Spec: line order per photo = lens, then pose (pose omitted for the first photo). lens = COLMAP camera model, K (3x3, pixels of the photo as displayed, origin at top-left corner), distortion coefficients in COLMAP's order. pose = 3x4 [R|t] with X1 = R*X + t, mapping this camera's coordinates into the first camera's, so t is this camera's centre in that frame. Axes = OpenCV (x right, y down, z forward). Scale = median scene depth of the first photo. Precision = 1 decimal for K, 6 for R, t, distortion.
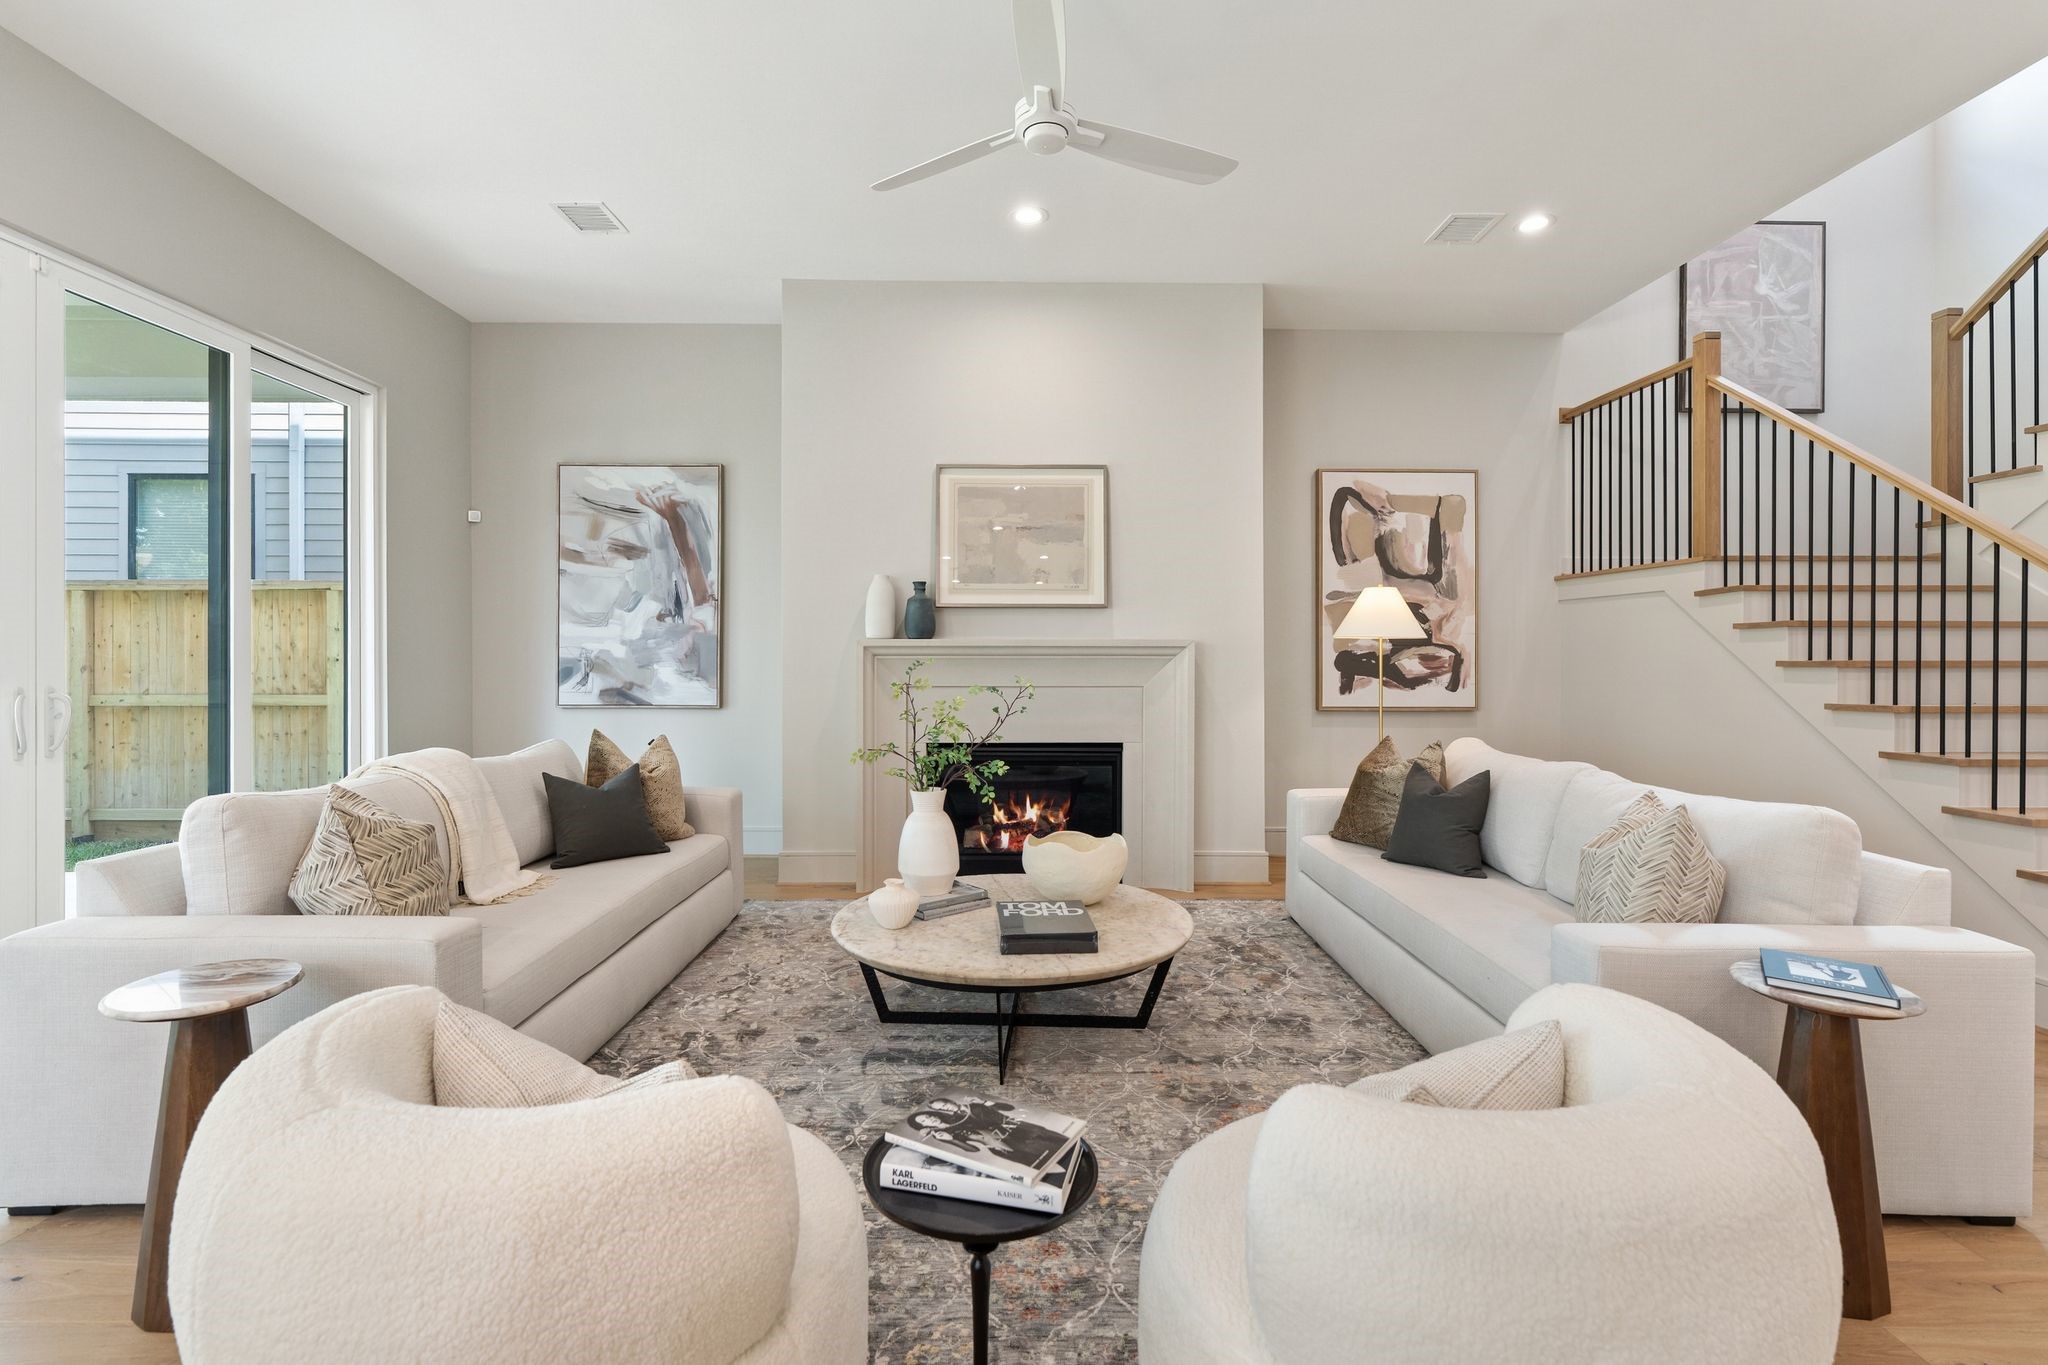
lens RADIAL K [[942.6, 0, 1016.9], [0, 942.6, 679.0], [0, 0, 1]] dist [-0.008004, 0.000057]
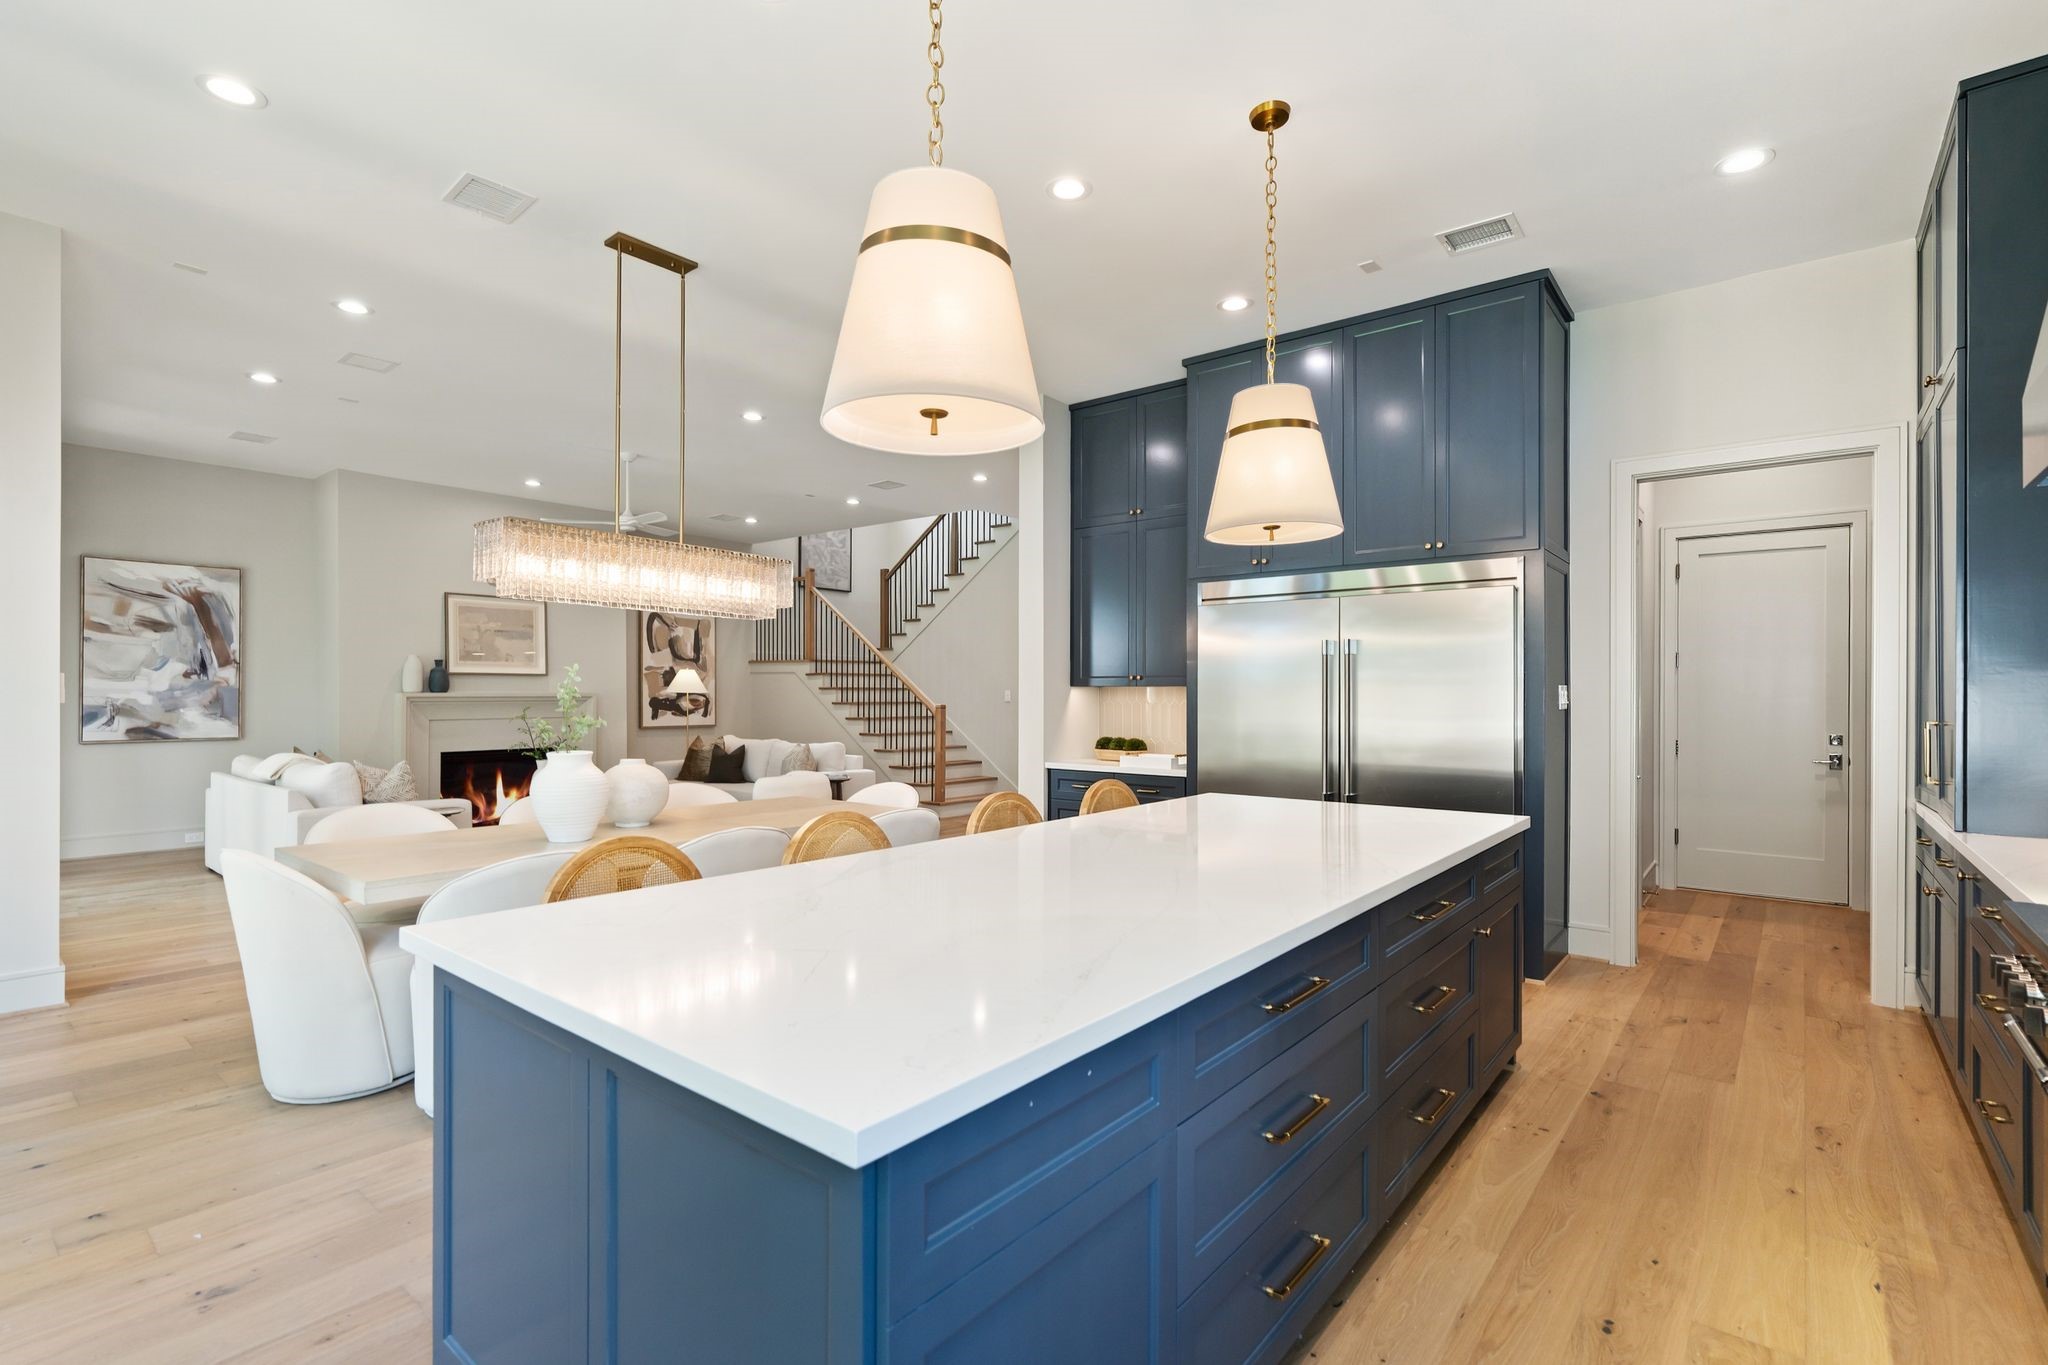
lens RADIAL K [[942.6, 0, 1016.9], [0, 942.6, 679.0], [0, 0, 1]] dist [-0.008004, 0.000057]
pose [[0.655357, 0.010223, 0.755250, -0.618054], [0.016225, 0.999487, -0.027608, -0.001879], [-0.755145, 0.030347, 0.654855, -0.818595]]
